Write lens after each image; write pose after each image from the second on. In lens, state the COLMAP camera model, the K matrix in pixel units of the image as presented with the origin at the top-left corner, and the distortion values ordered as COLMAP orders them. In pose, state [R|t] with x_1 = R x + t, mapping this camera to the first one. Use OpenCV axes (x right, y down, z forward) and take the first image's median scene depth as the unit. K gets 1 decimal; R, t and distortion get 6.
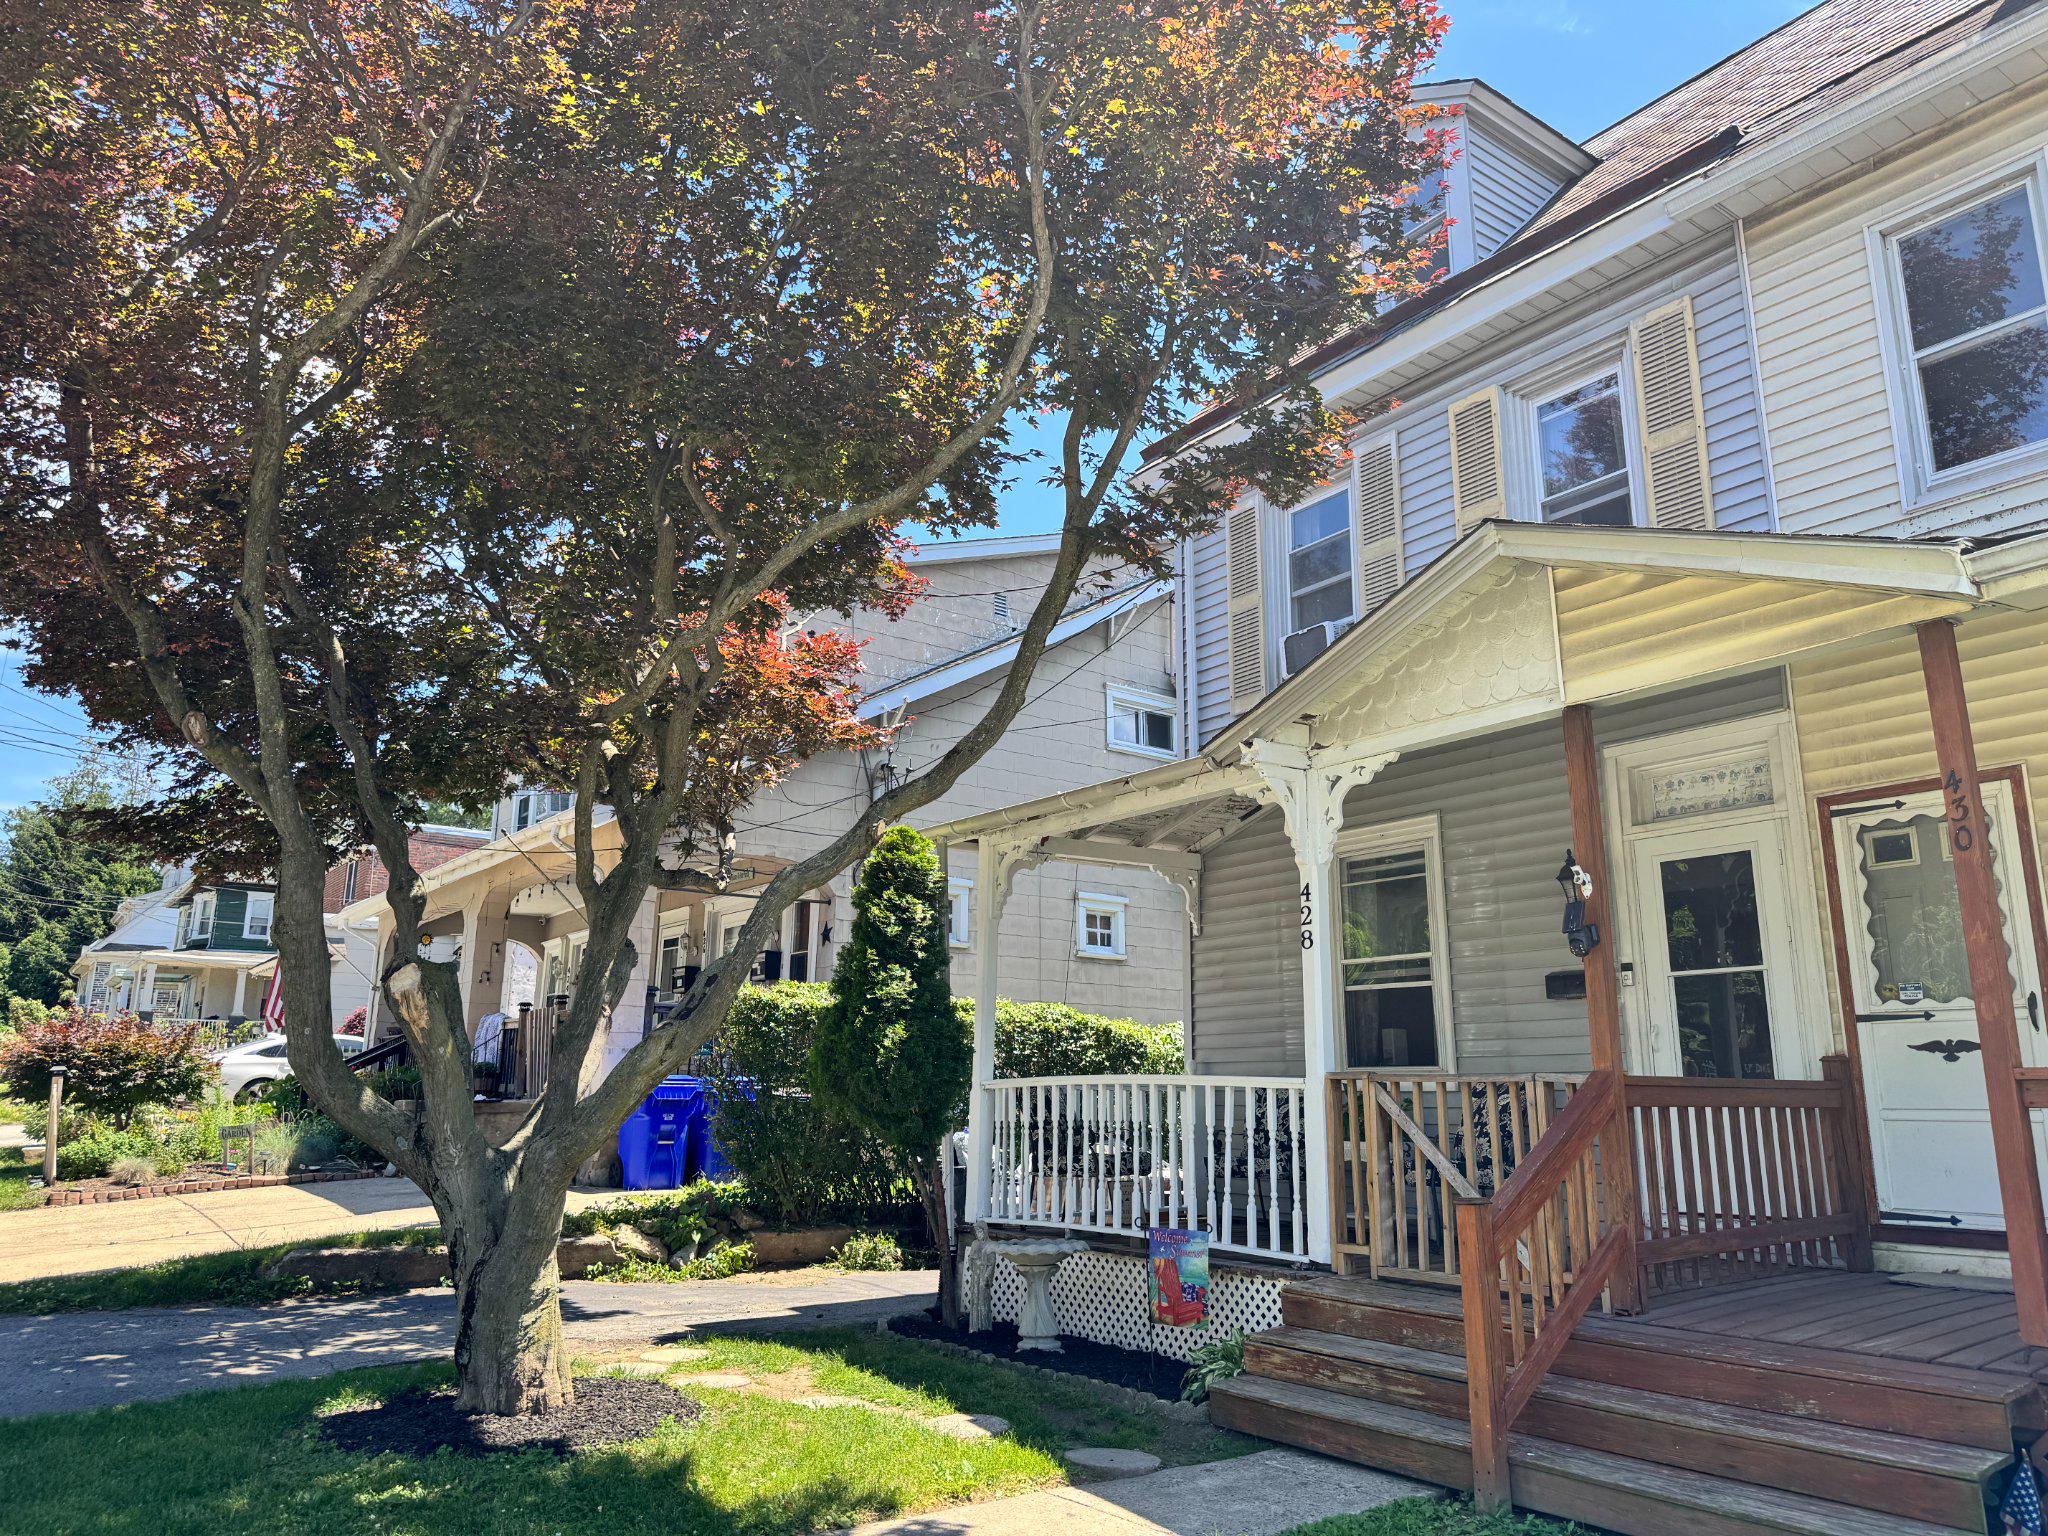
lens RADIAL K [[1441.1, 0, 1024.0], [0, 1441.1, 768.0], [0, 0, 1]] dist [0.104729, -0.142801]
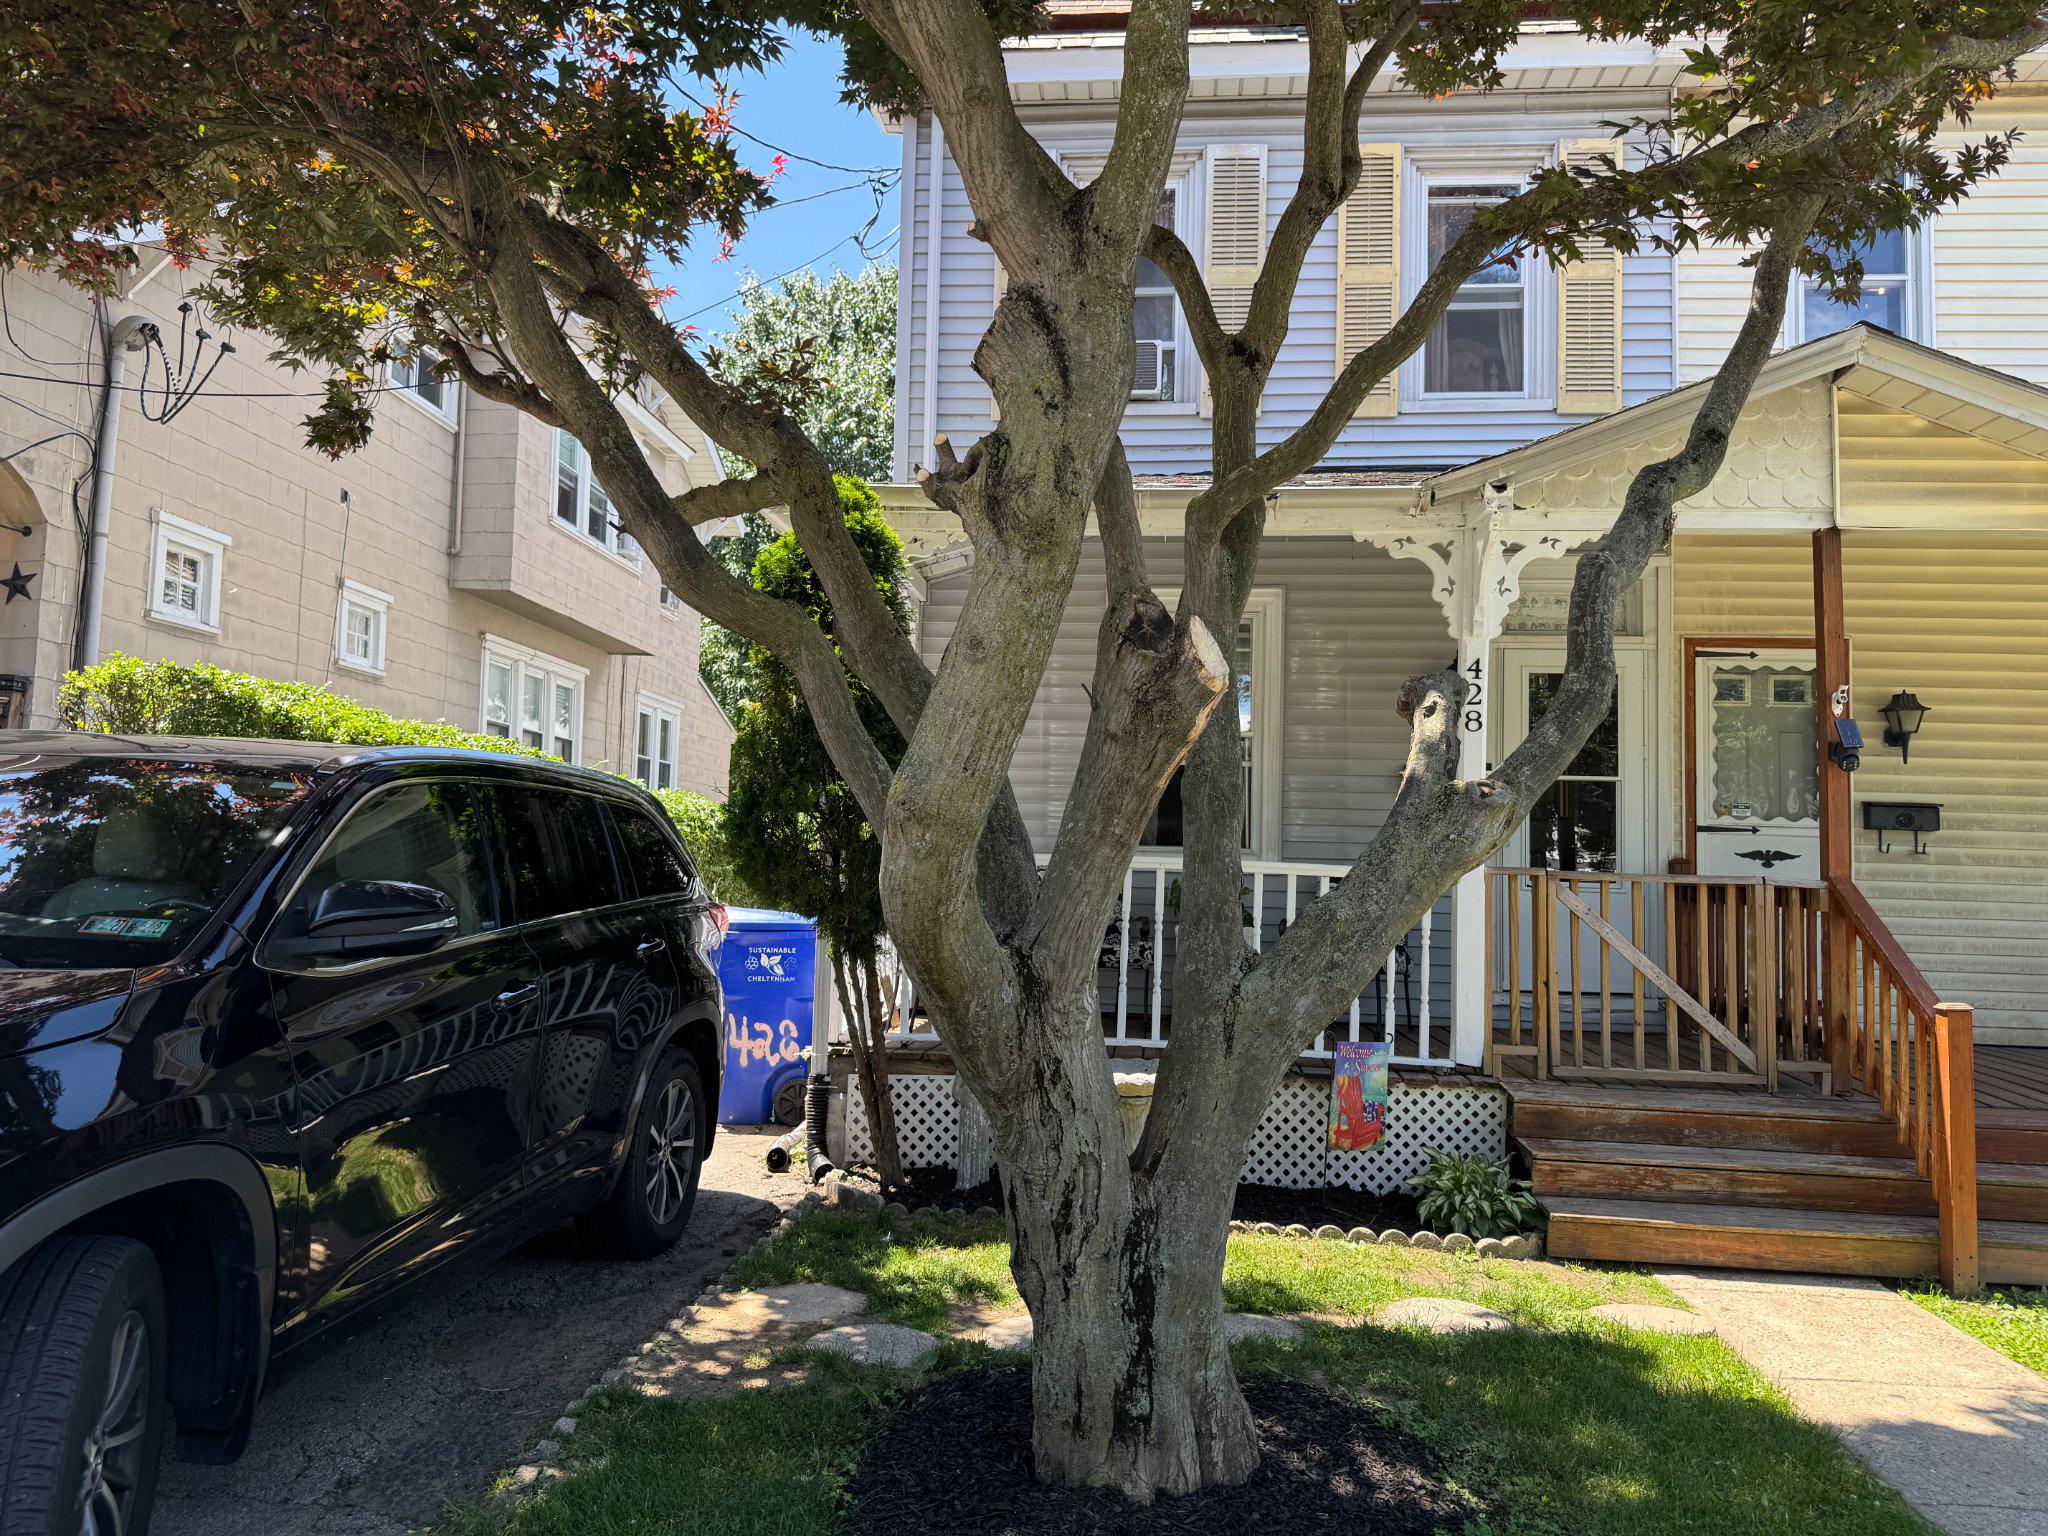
lens RADIAL K [[1441.1, 0, 1024.0], [0, 1441.1, 768.0], [0, 0, 1]] dist [0.104729, -0.142801]
pose [[0.663391, 0.068236, 0.745156, -0.670189], [-0.193047, 0.977729, 0.082331, 0.129380], [-0.722942, -0.198468, 0.661789, 0.615303]]
